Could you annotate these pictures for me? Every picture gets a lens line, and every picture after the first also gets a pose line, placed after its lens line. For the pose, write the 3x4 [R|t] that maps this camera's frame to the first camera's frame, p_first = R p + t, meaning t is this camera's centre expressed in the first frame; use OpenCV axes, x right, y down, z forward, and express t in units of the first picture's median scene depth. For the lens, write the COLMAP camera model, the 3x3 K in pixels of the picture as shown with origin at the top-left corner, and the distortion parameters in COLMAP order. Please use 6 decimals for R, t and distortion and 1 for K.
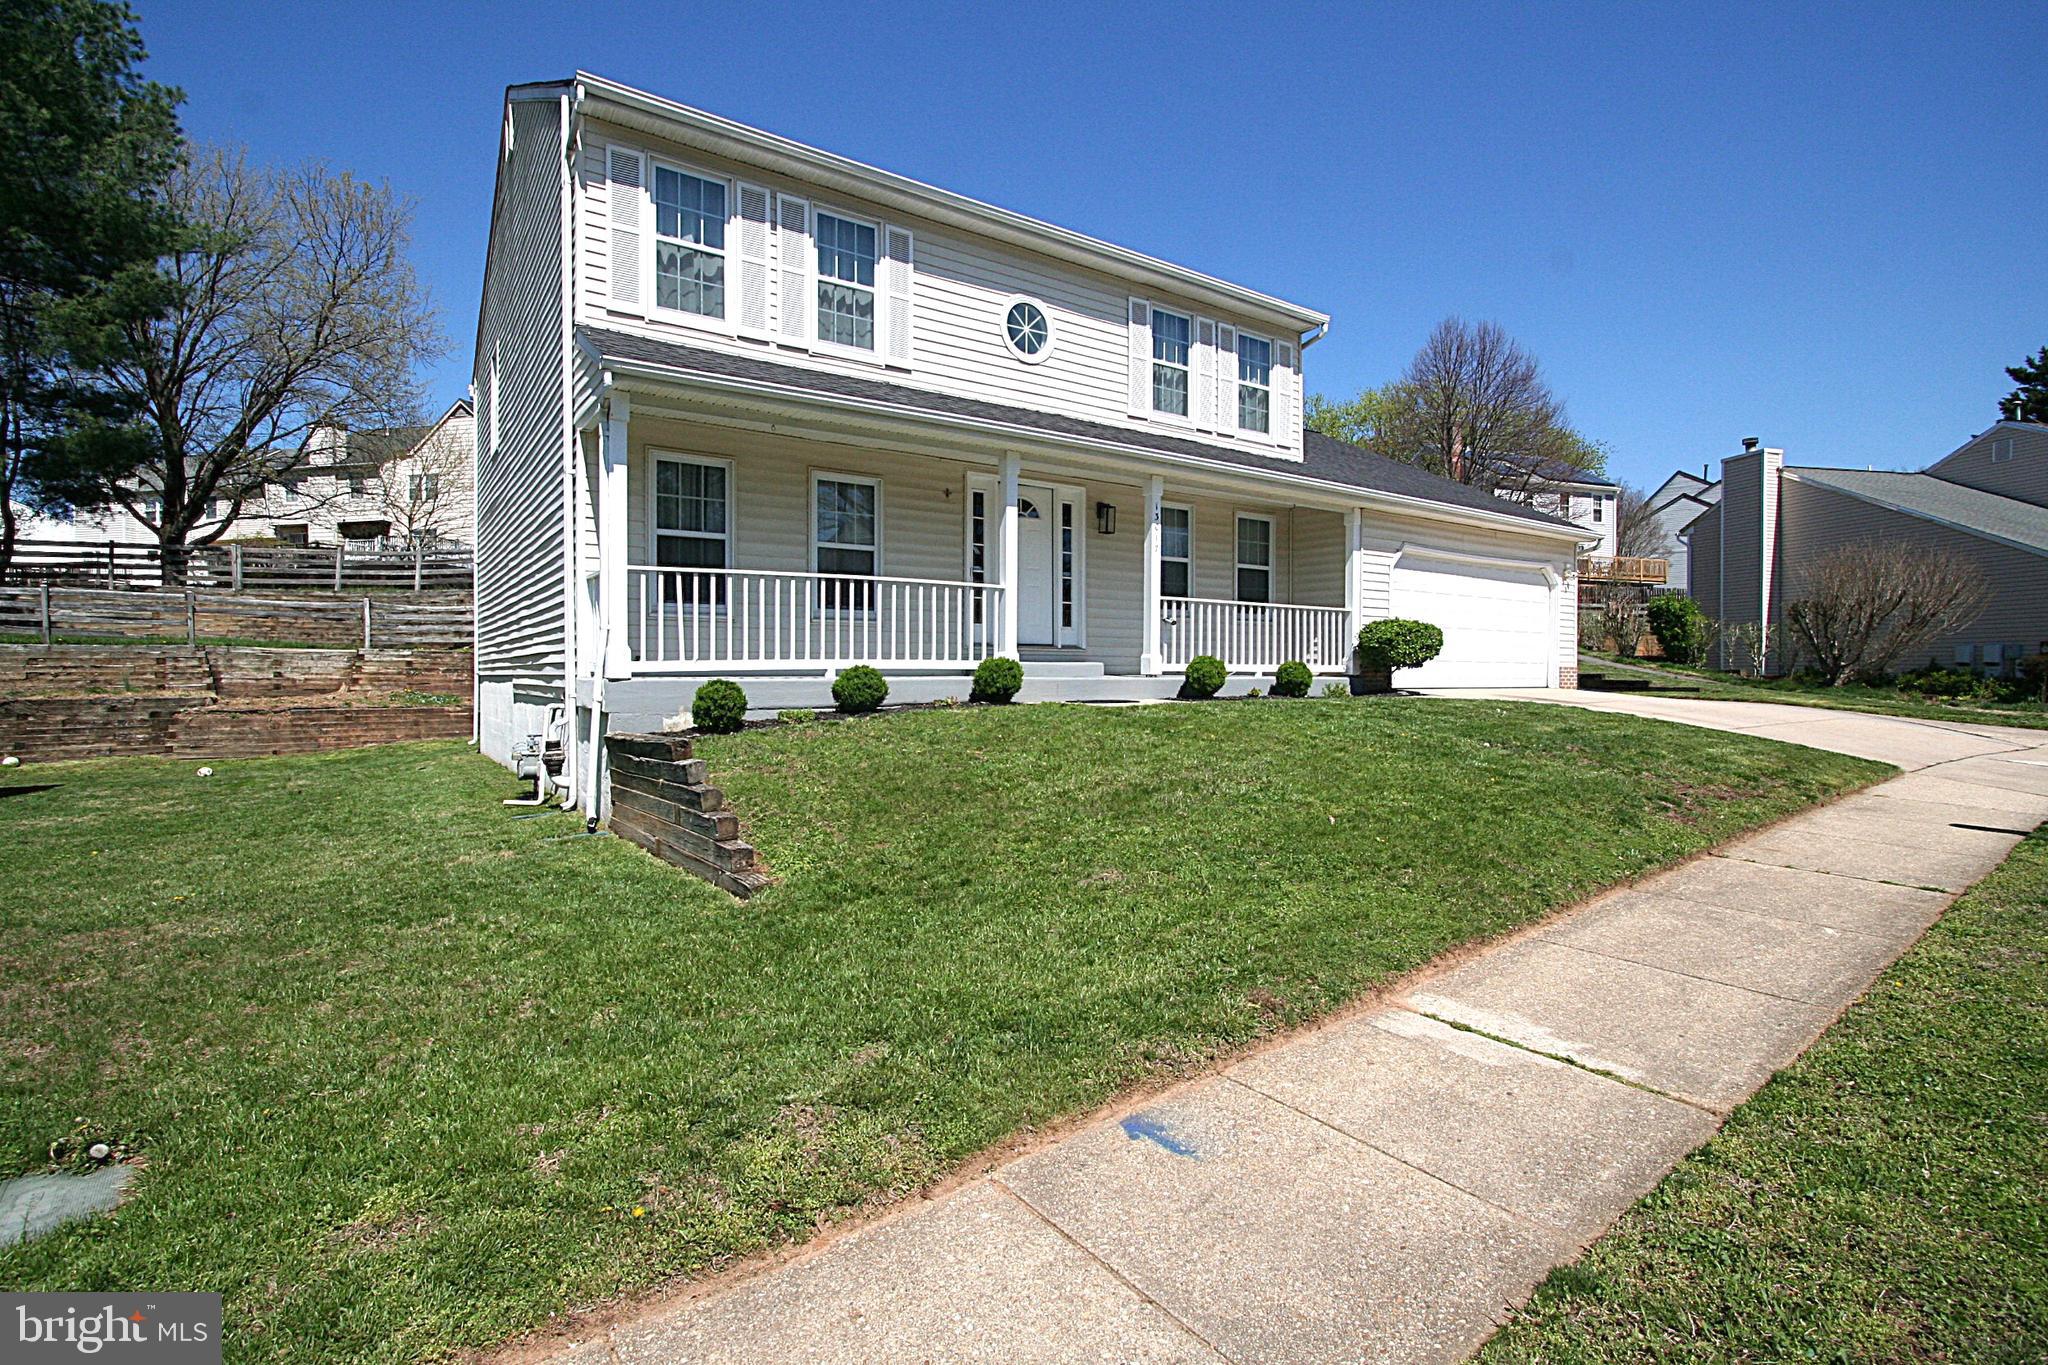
lens RADIAL K [[953.1, 0, 1014.4], [0, 953.1, 687.1], [0, 0, 1]] dist [-0.016728, 0.002272]
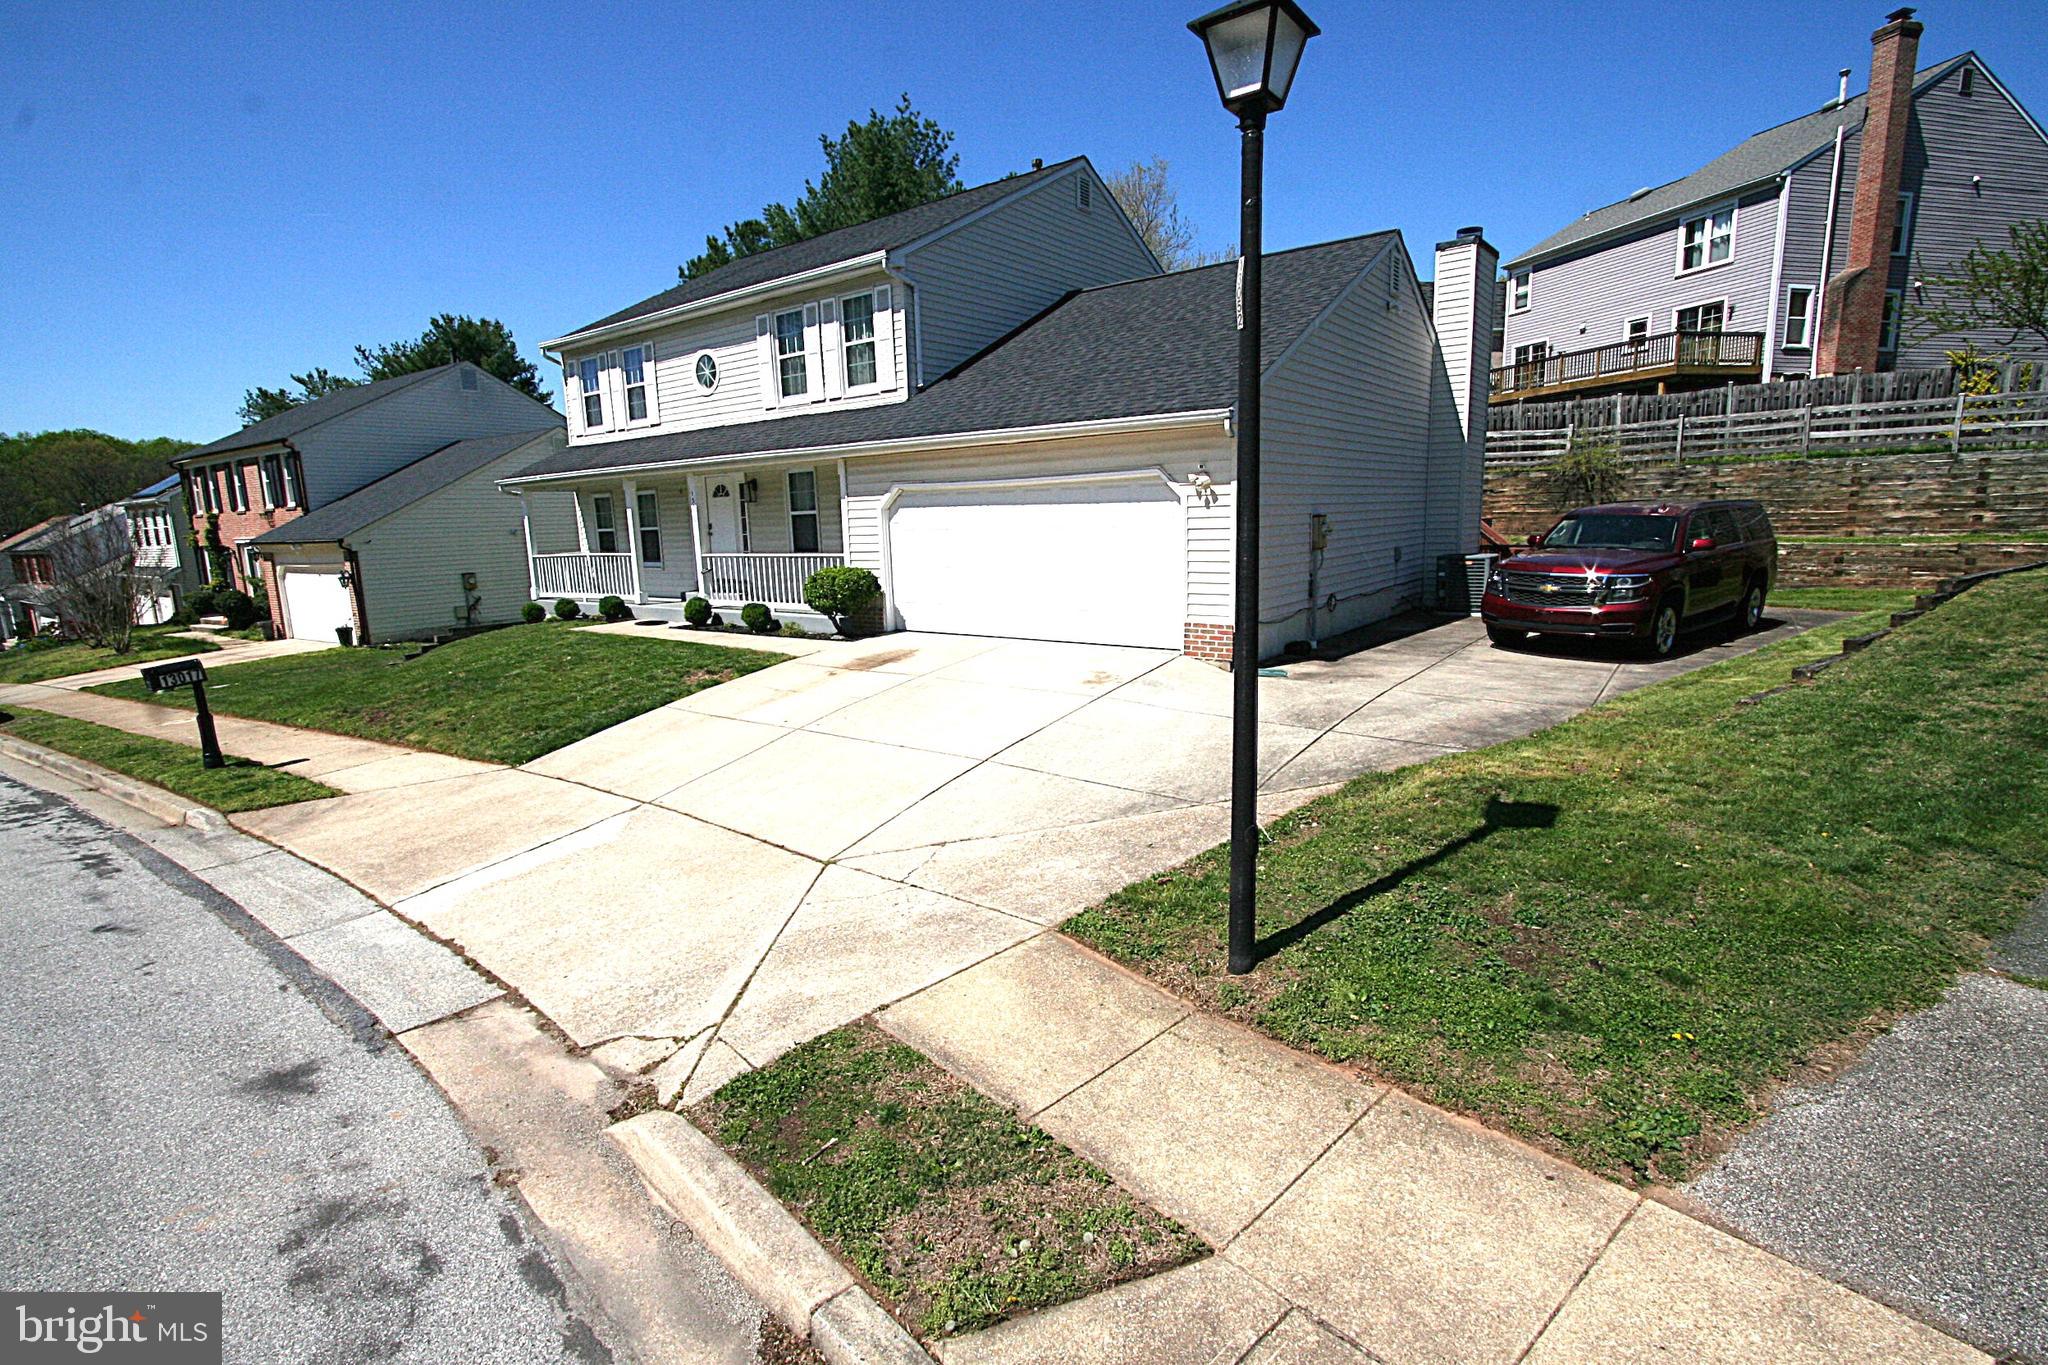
lens RADIAL K [[953.1, 0, 1014.4], [0, 953.1, 687.1], [0, 0, 1]] dist [-0.016728, 0.002272]
pose [[0.320343, 0.157697, -0.934083, 1.712672], [0.017248, 0.984912, 0.172193, -0.137717], [0.947144, -0.071272, 0.312790, 0.983182]]
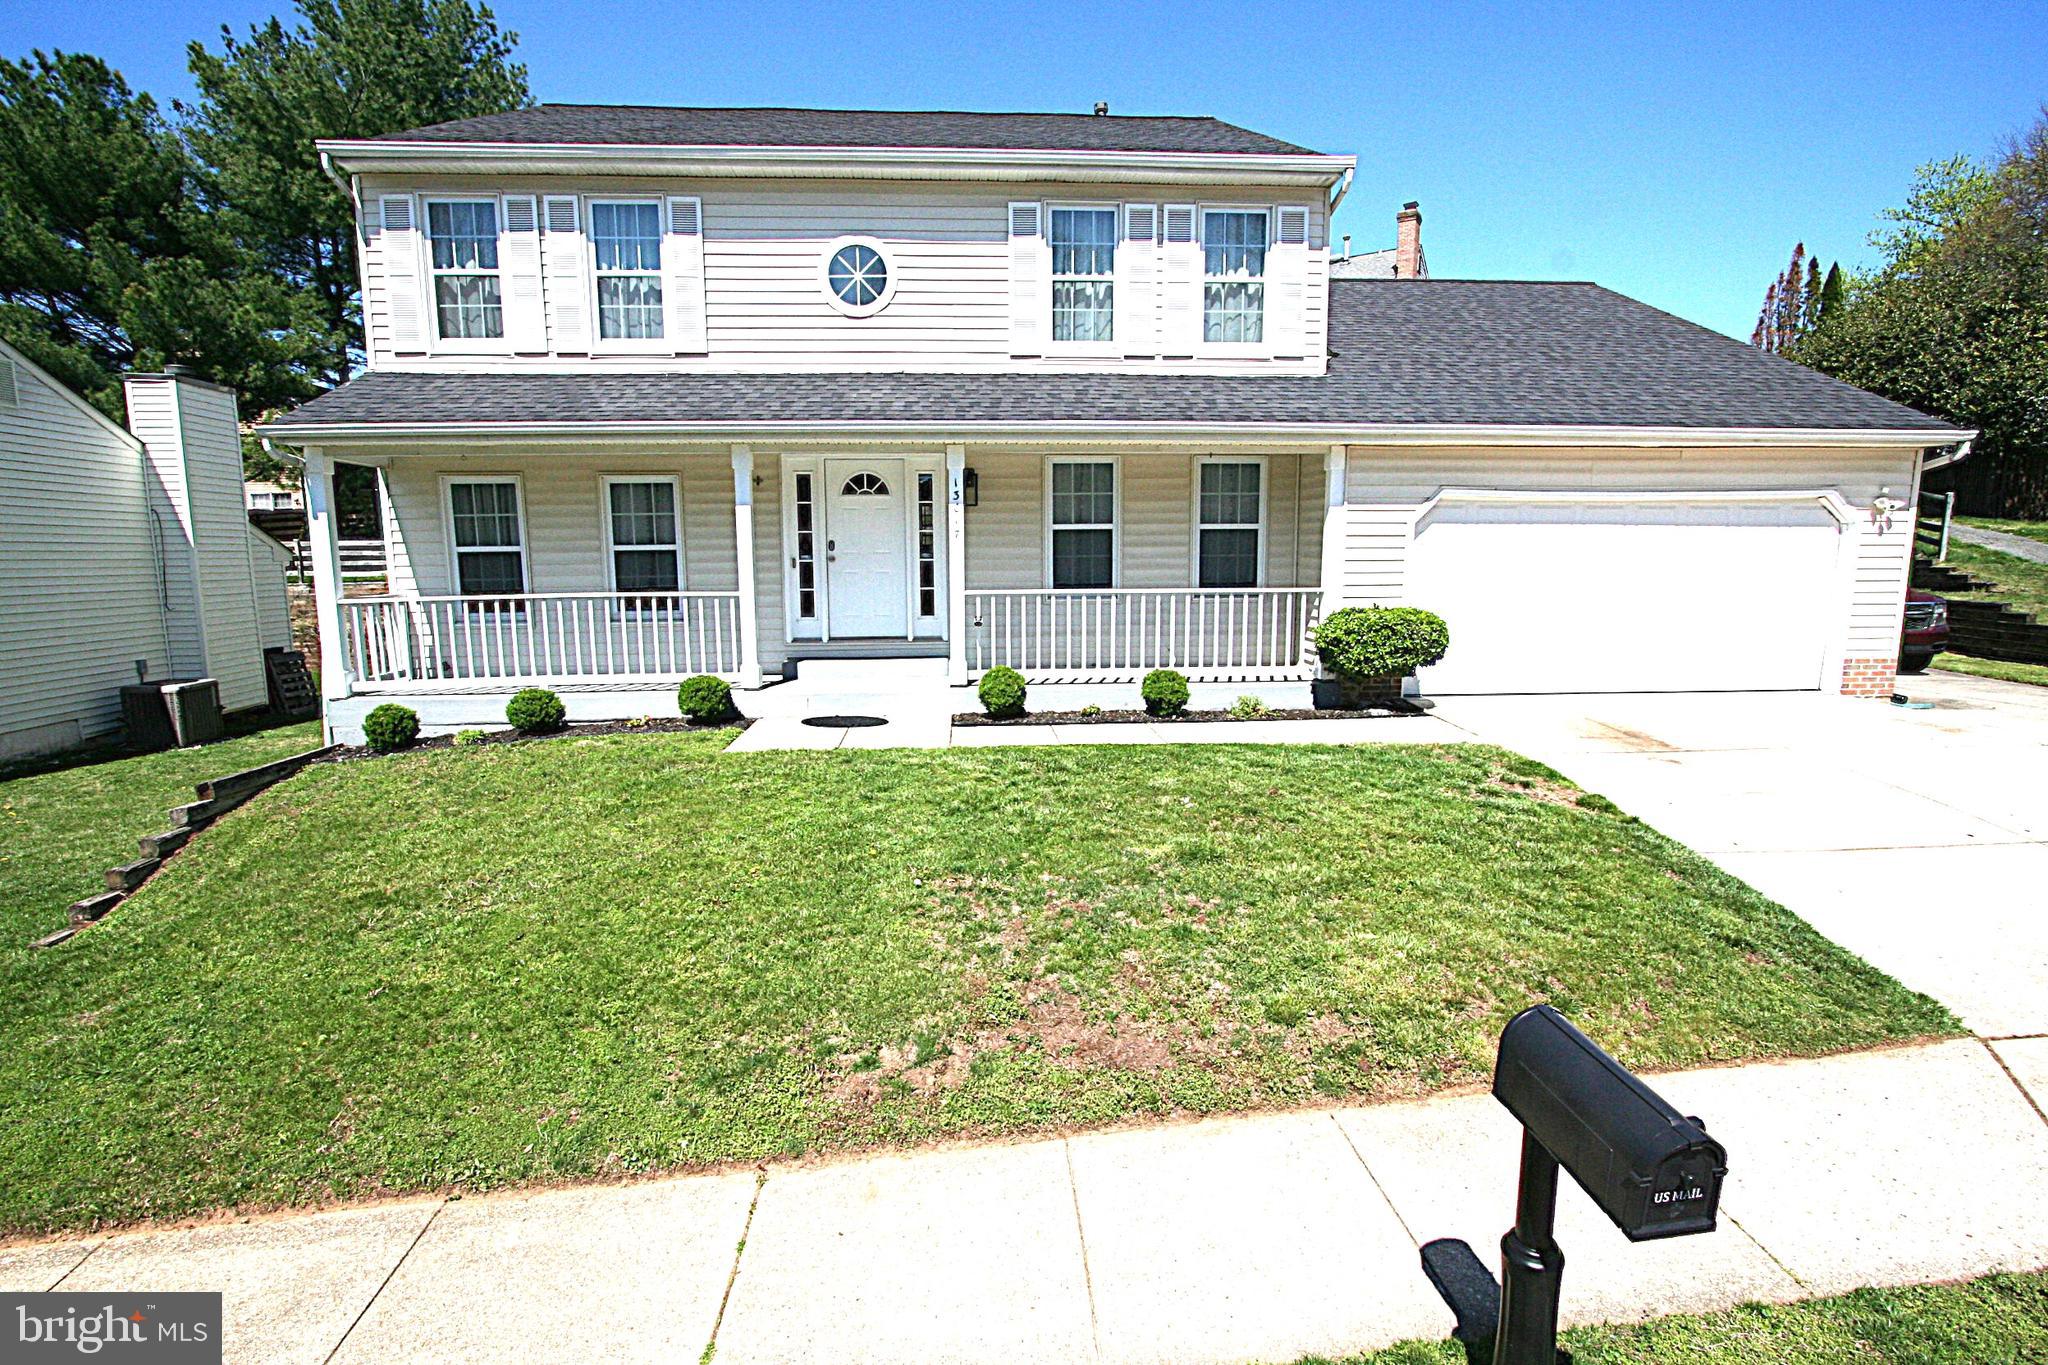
lens RADIAL K [[953.1, 0, 1014.4], [0, 953.1, 687.1], [0, 0, 1]] dist [-0.016728, 0.002272]
pose [[0.861680, 0.064119, -0.503384, 0.613971], [0.000368, 0.991906, 0.126974, -0.117854], [0.507451, -0.109597, 0.854682, 0.299691]]
